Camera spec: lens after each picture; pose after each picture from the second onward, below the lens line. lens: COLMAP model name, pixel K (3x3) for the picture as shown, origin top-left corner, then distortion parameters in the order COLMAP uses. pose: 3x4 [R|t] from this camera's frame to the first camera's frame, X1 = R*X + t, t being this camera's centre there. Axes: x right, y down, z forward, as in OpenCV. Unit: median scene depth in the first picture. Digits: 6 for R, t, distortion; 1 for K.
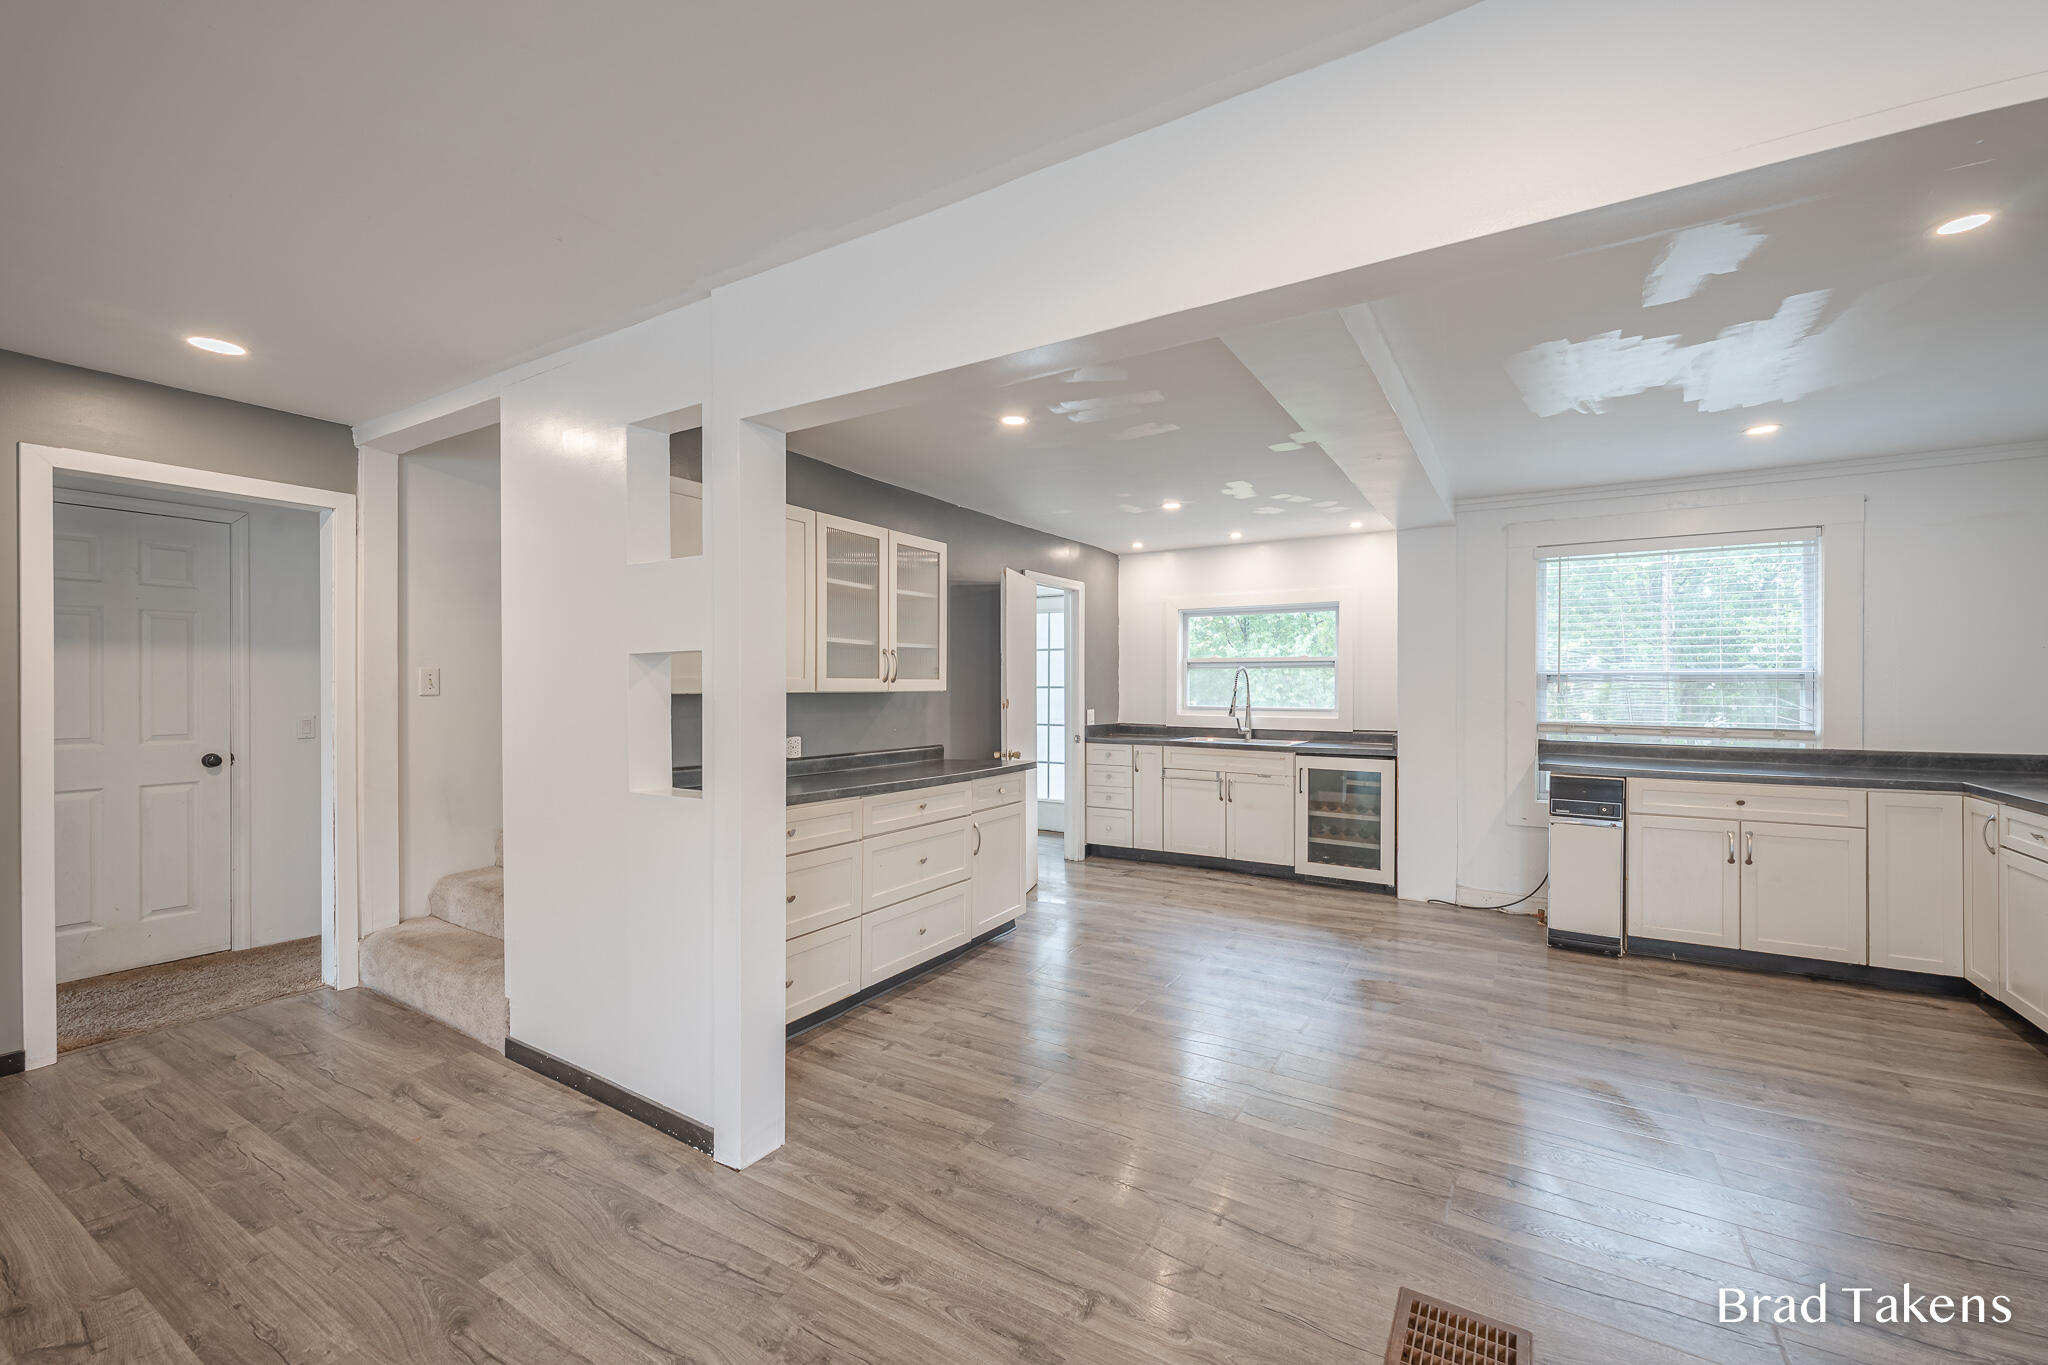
lens RADIAL K [[835.6, 0, 1026.3], [0, 835.6, 686.3], [0, 0, 1]] dist [0.008136, -0.000230]
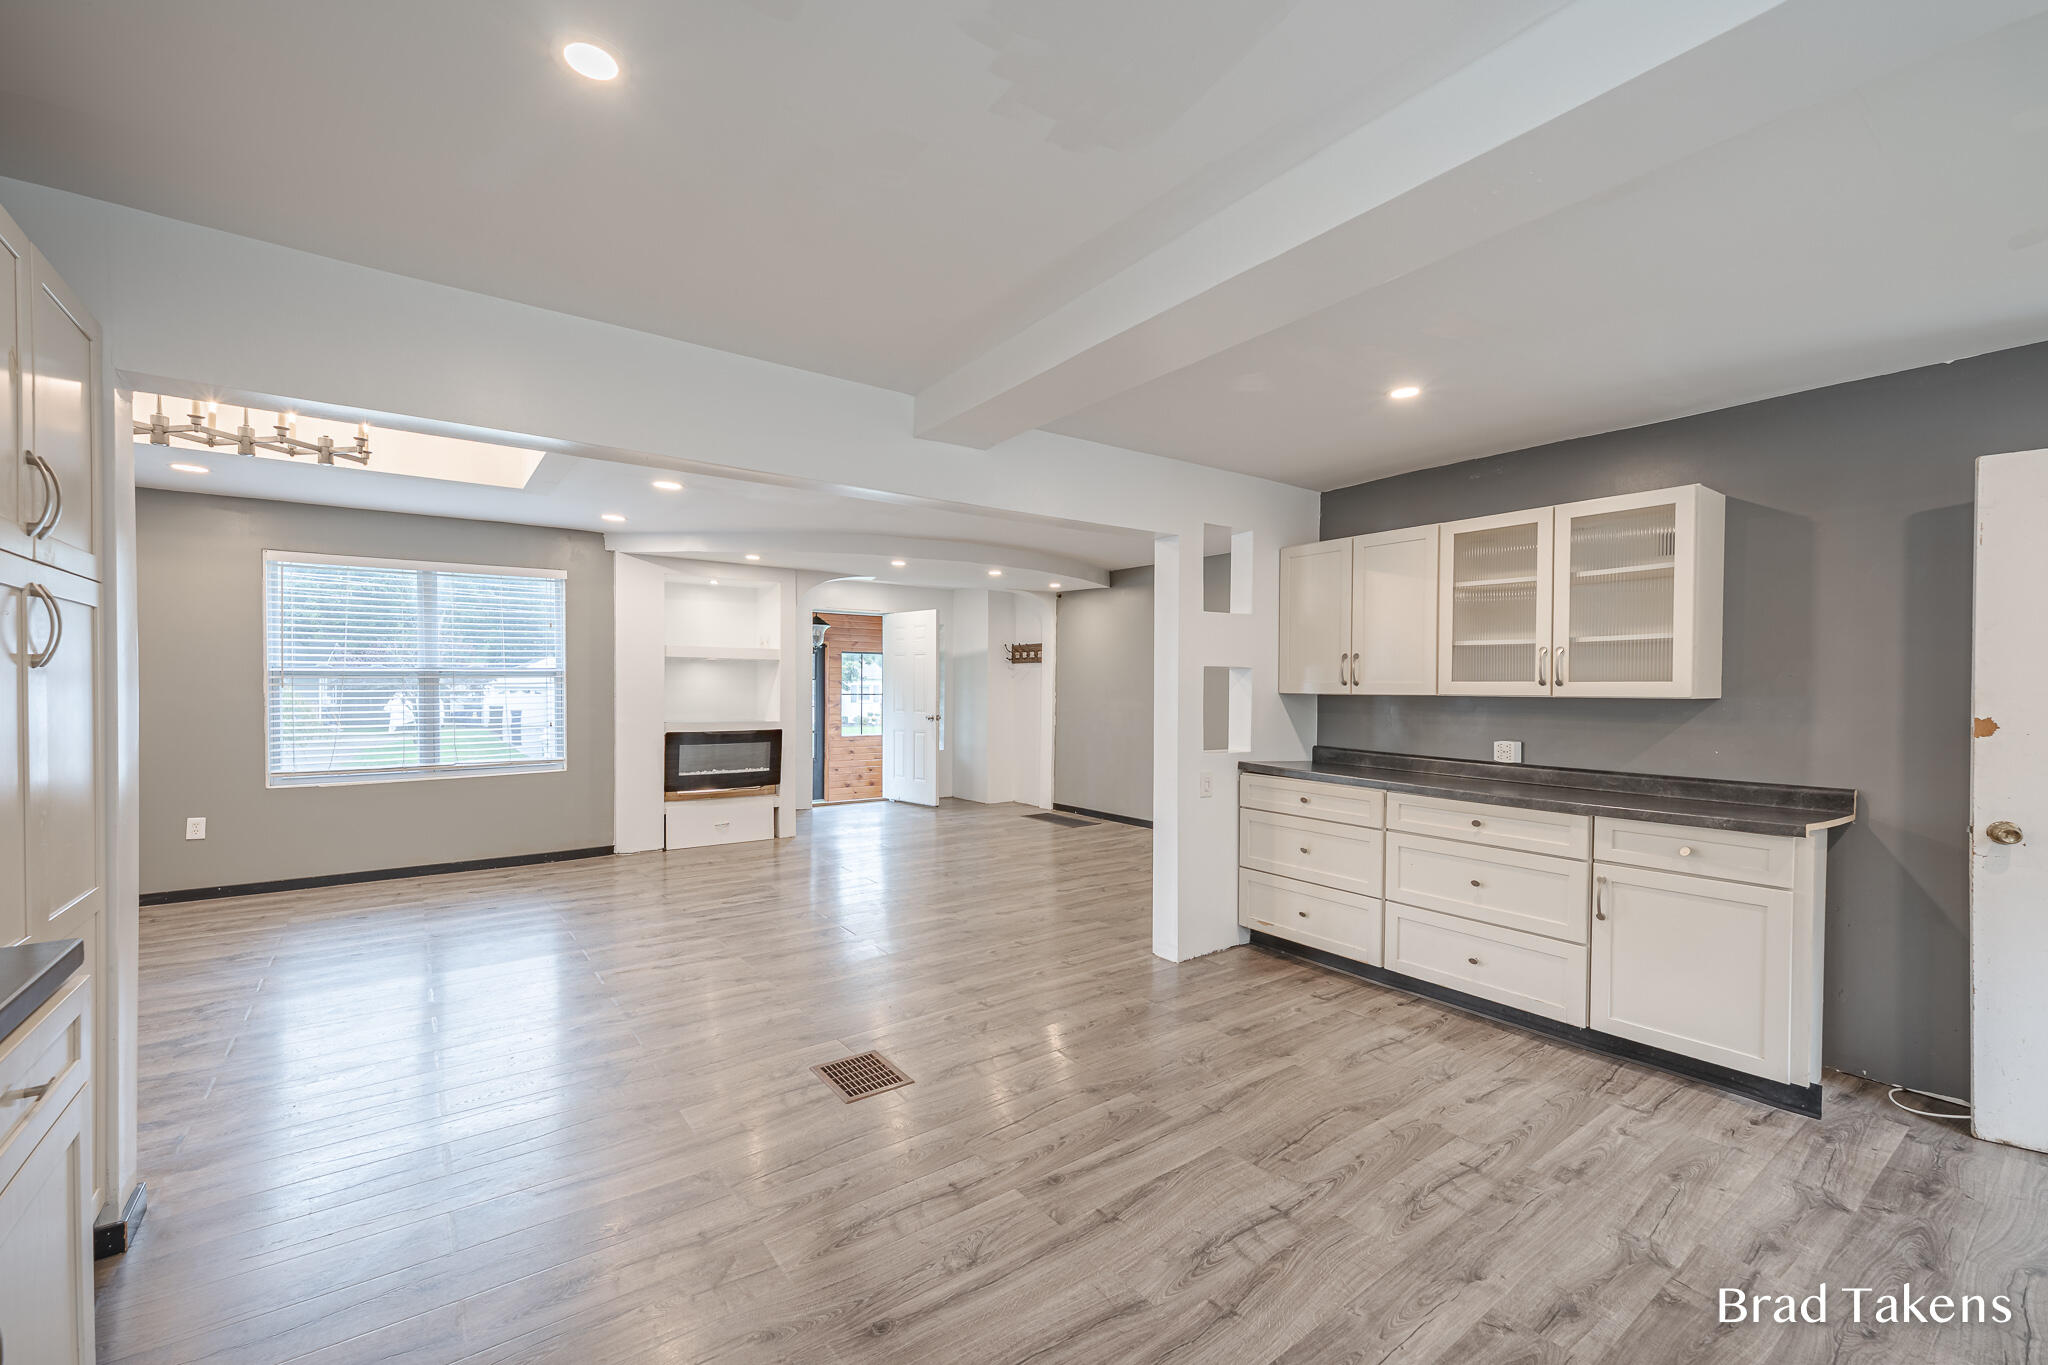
lens RADIAL K [[845.0, 0, 1027.5], [0, 845.0, 695.1], [0, 0, 1]] dist [0.000236, -0.000087]
pose [[-0.379802, 0.005989, -0.925048, 0.918597], [-0.008371, 0.999916, 0.009911, 0.000654], [0.925030, 0.011508, -0.379720, 0.910907]]
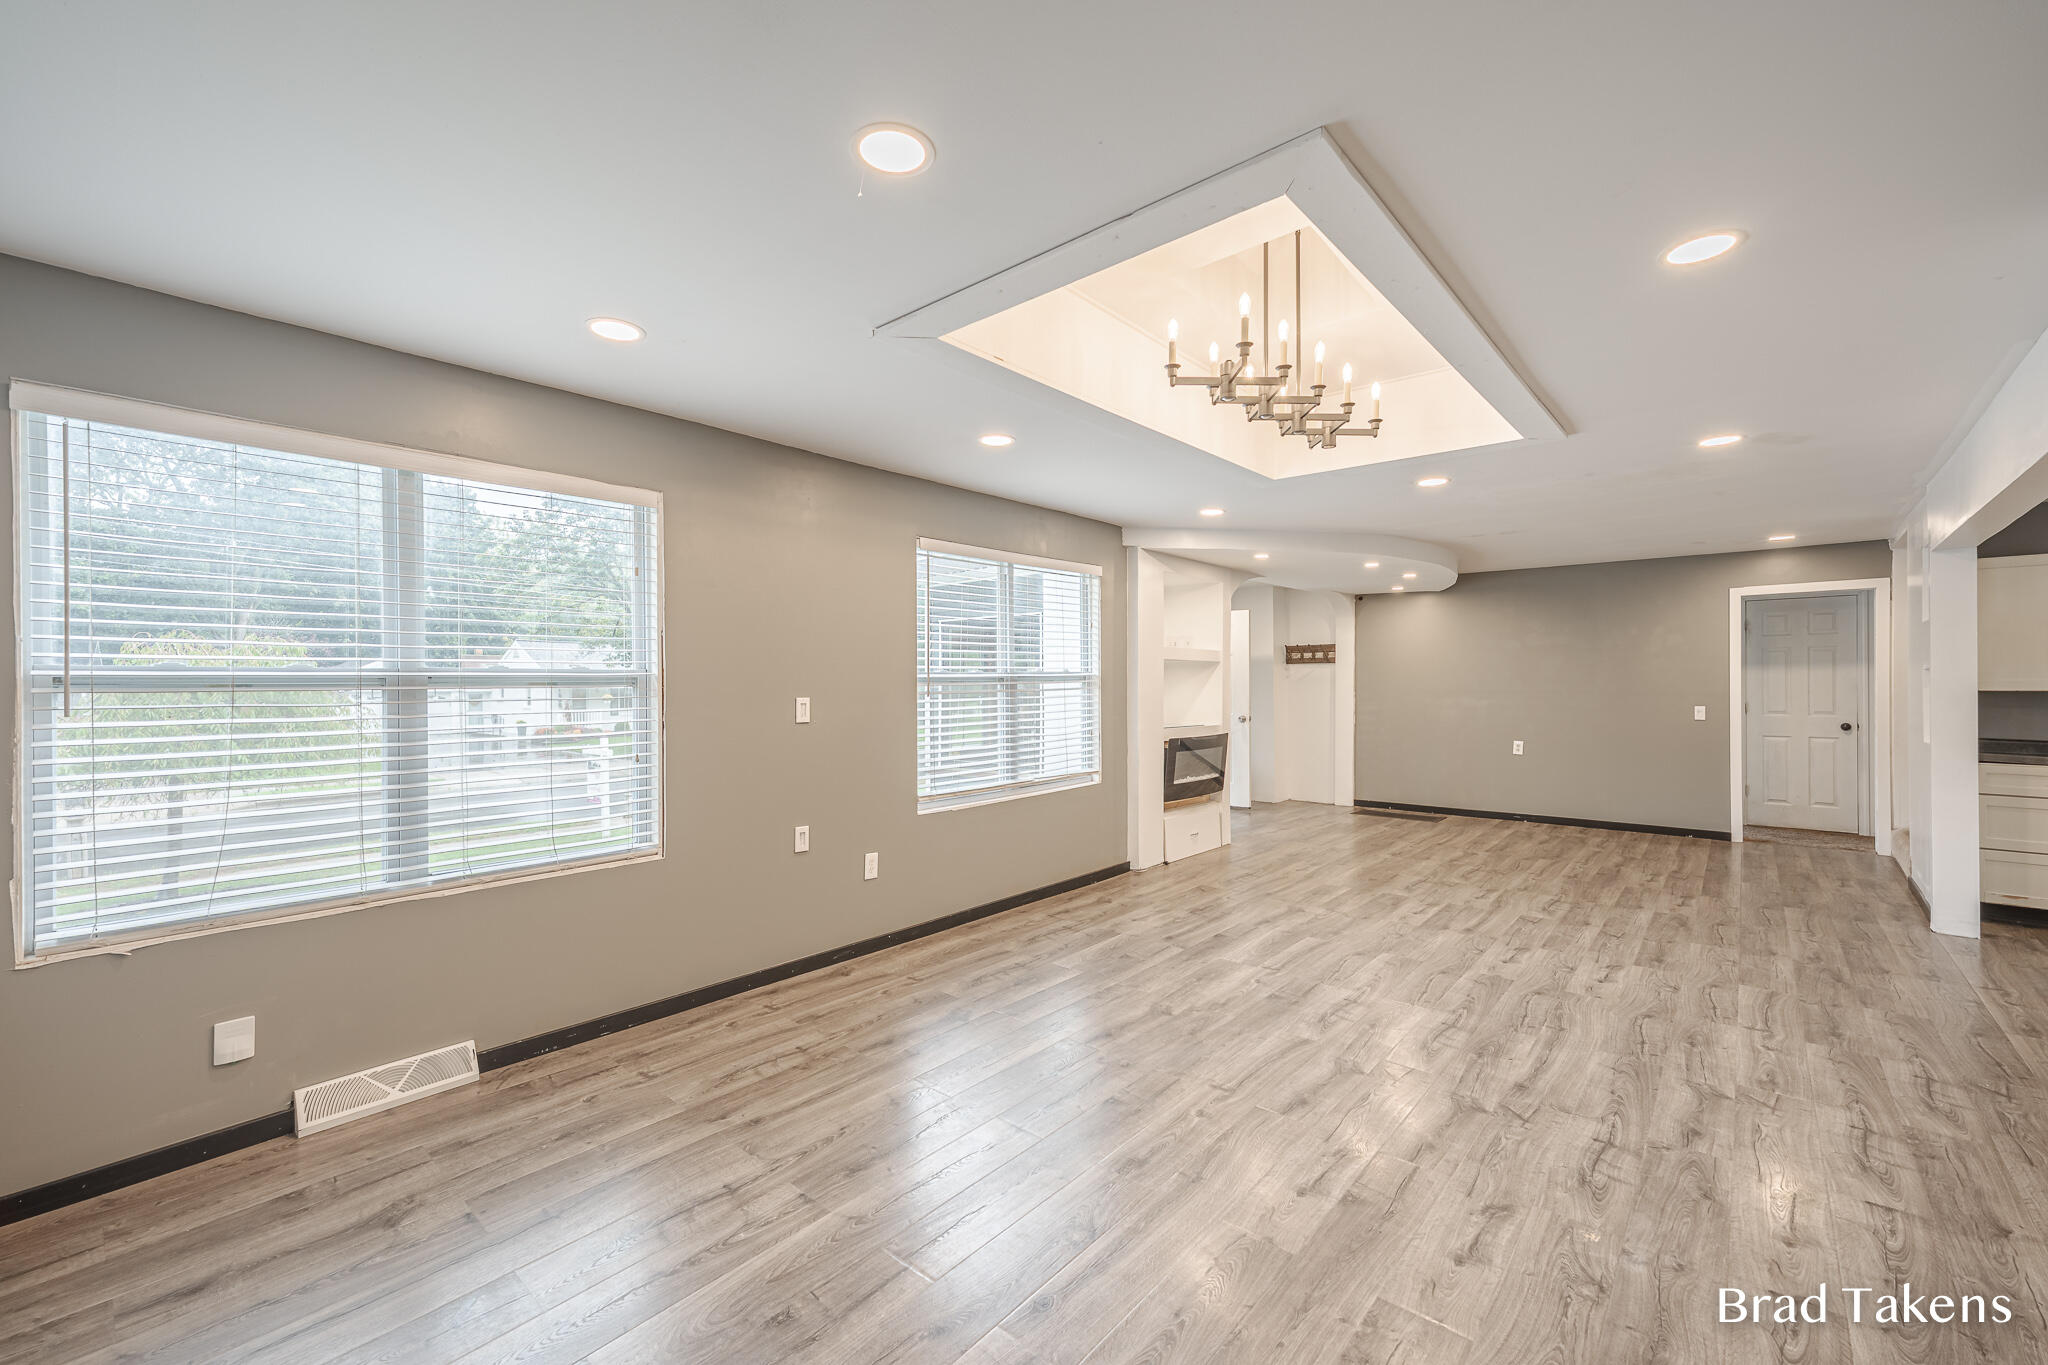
lens RADIAL K [[835.6, 0, 1026.3], [0, 835.6, 686.3], [0, 0, 1]] dist [0.008136, -0.000230]
pose [[-0.170917, 0.000707, -0.985285, 1.251698], [0.001281, 0.999999, 0.000495, -0.002950], [0.985285, -0.001177, -0.170918, -0.481338]]
